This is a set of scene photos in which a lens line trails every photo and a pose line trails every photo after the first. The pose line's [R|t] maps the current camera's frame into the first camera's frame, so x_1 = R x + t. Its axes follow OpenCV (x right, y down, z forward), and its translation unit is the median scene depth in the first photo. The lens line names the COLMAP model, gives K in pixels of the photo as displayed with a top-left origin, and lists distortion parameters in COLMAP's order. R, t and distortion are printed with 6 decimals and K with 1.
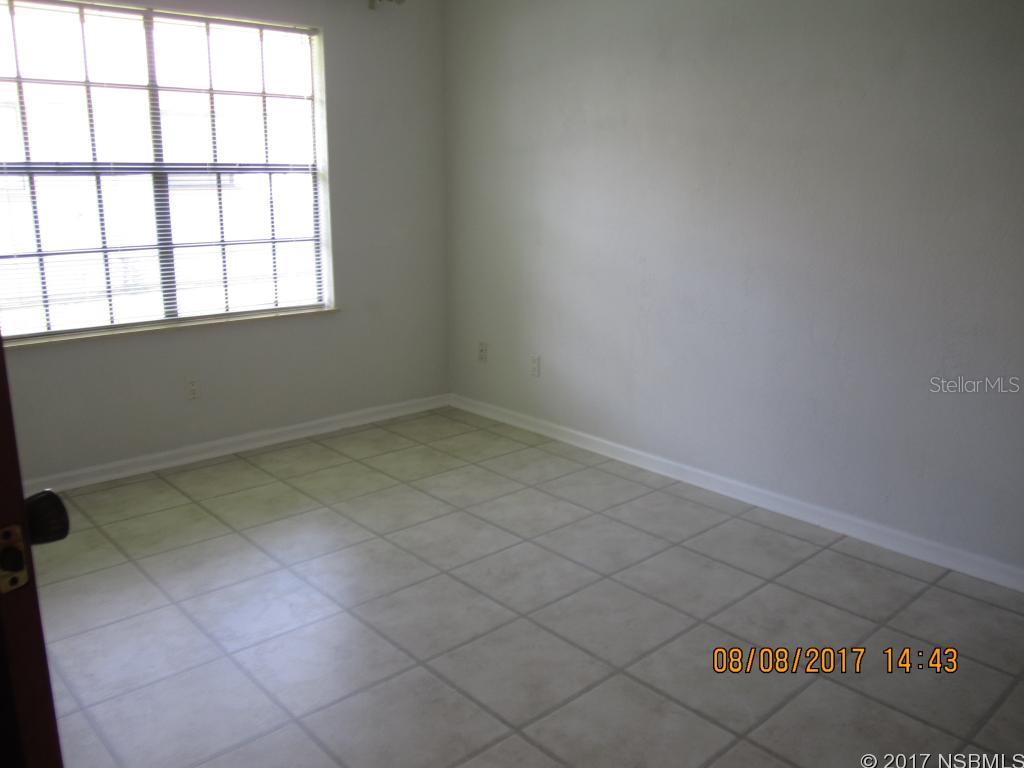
lens RADIAL K [[852.3, 0, 512.0], [0, 852.3, 384.0], [0, 0, 1]] dist [-0.000877, -0.000685]
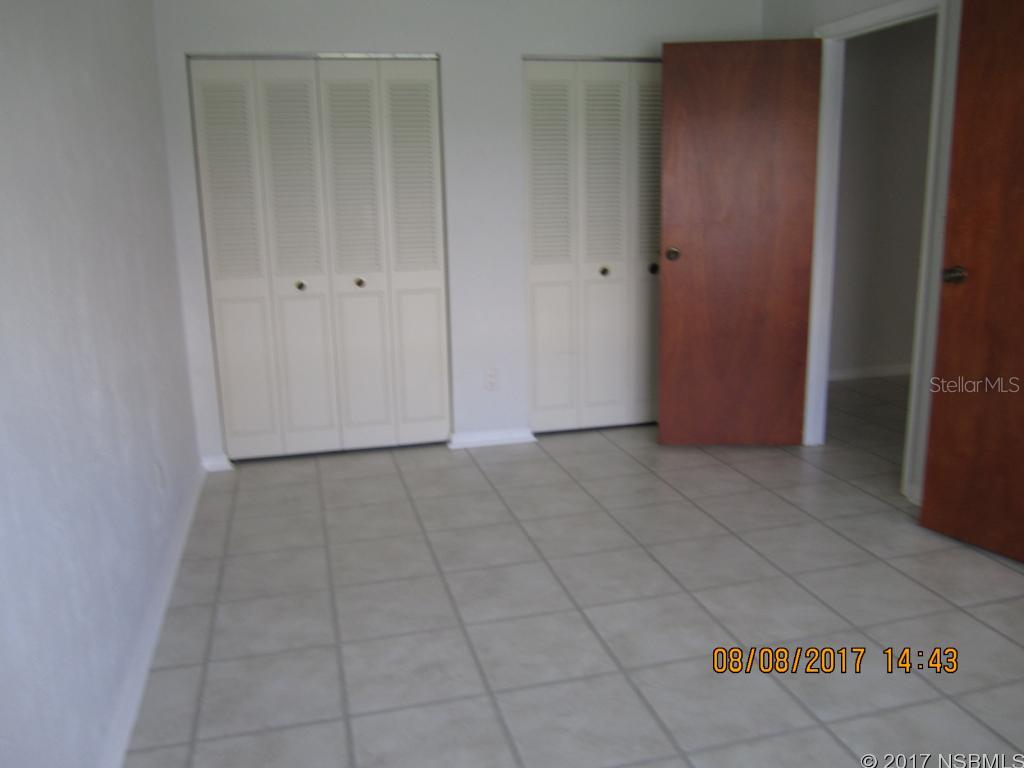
lens RADIAL K [[852.3, 0, 512.0], [0, 852.3, 384.0], [0, 0, 1]] dist [-0.000877, -0.000685]
pose [[-0.884778, -0.095072, 0.456211, -0.211773], [0.123480, 0.896148, 0.426229, -0.475979], [-0.449355, 0.433451, -0.781153, 1.878486]]
